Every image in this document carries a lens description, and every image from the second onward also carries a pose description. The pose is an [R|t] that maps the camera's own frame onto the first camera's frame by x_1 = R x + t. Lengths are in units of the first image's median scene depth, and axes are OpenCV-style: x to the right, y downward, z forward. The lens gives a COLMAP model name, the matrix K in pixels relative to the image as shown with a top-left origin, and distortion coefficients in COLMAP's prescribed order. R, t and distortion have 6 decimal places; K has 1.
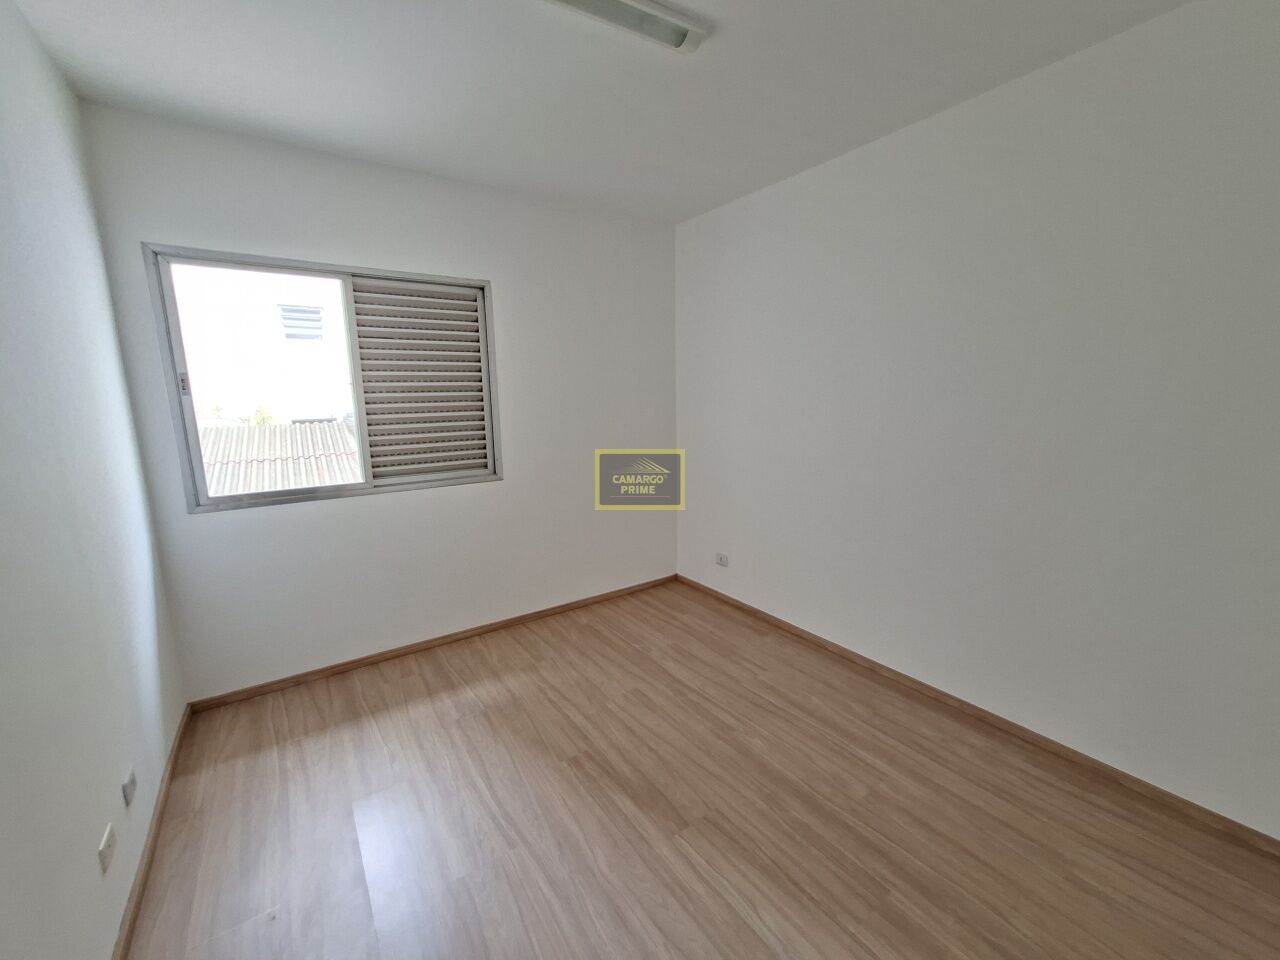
lens RADIAL K [[508.8, 0, 645.9], [0, 508.8, 479.1], [0, 0, 1]] dist [-0.003085, 0.000326]
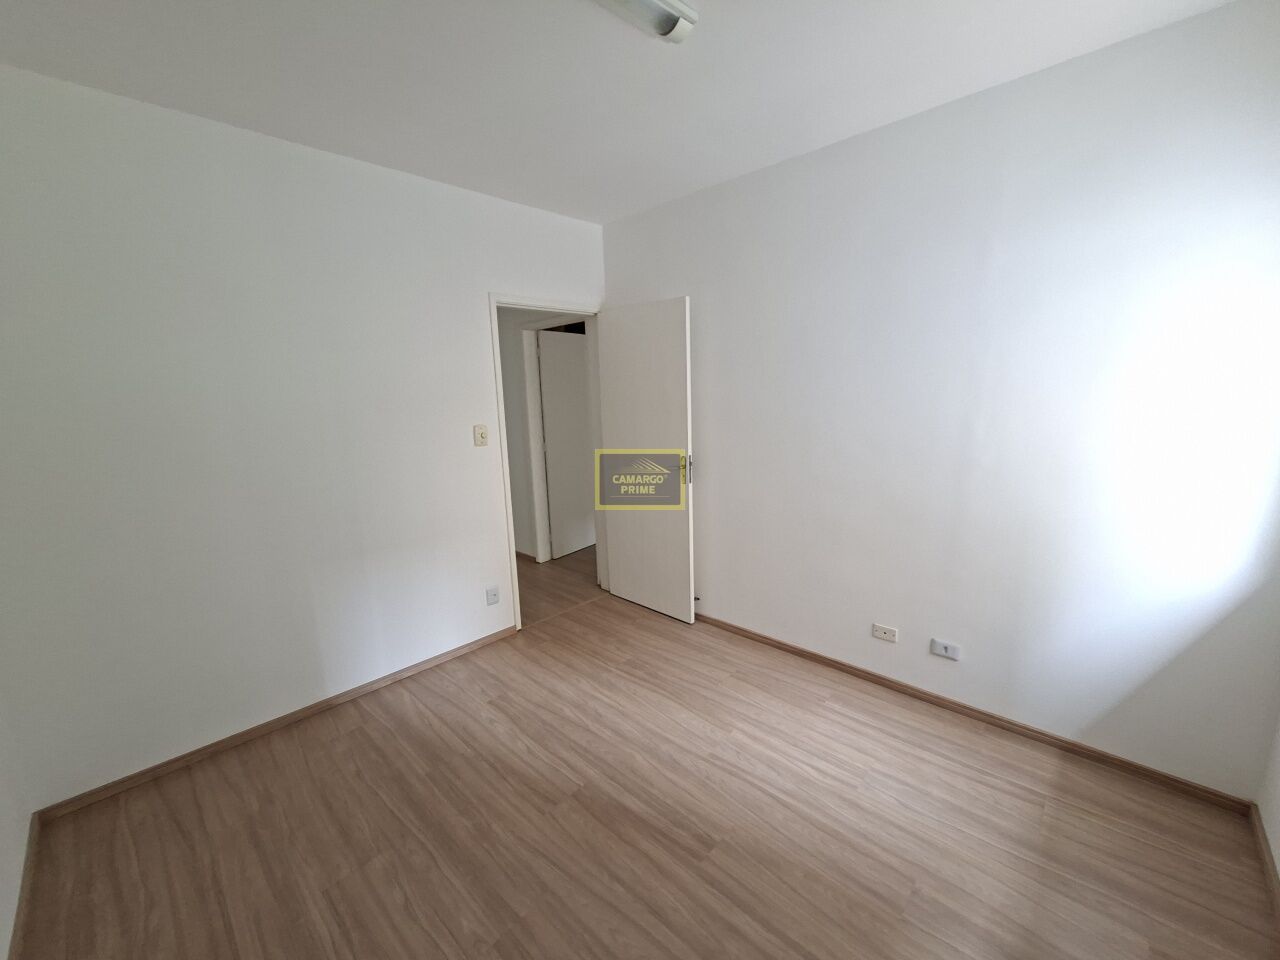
lens RADIAL K [[508.8, 0, 645.9], [0, 508.8, 479.1], [0, 0, 1]] dist [-0.003085, 0.000326]
pose [[-0.978612, 0.077787, -0.190443, 0.078985], [0.008227, 0.939811, 0.341596, -0.329172], [0.205552, 0.332723, -0.920350, 1.726865]]
